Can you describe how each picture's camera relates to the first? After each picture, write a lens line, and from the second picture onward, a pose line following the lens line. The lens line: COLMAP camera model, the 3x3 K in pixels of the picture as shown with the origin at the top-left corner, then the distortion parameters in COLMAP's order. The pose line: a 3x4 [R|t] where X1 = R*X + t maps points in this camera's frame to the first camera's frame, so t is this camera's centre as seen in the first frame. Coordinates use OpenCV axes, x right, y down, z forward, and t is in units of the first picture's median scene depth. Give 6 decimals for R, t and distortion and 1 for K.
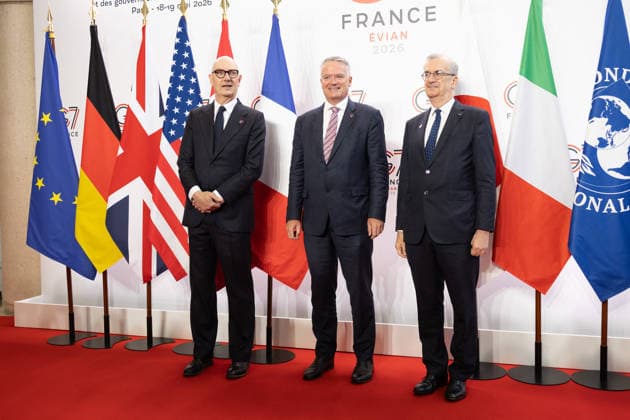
lens RADIAL K [[626.2, 0, 308.2], [0, 626.2, 200.5], [0, 0, 1]] dist [-0.003632, 0.000000]
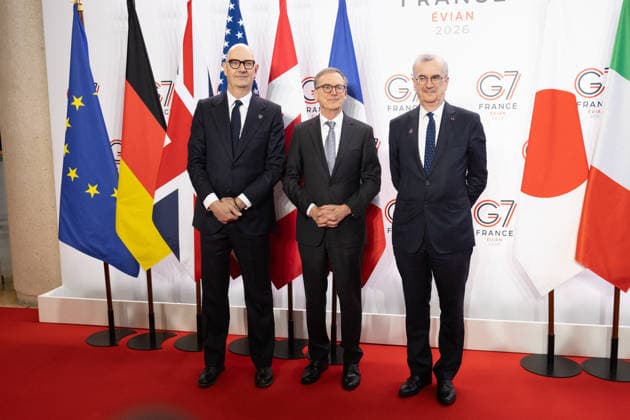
lens RADIAL K [[626.2, 0, 316.8], [0, 626.2, 201.2], [0, 0, 1]] dist [-0.003632, 0.000000]
pose [[0.994933, -0.014802, 0.099445, -0.172764], [0.004761, 0.994930, 0.100458, -0.080945], [-0.100428, -0.099476, 0.989959, 0.060585]]
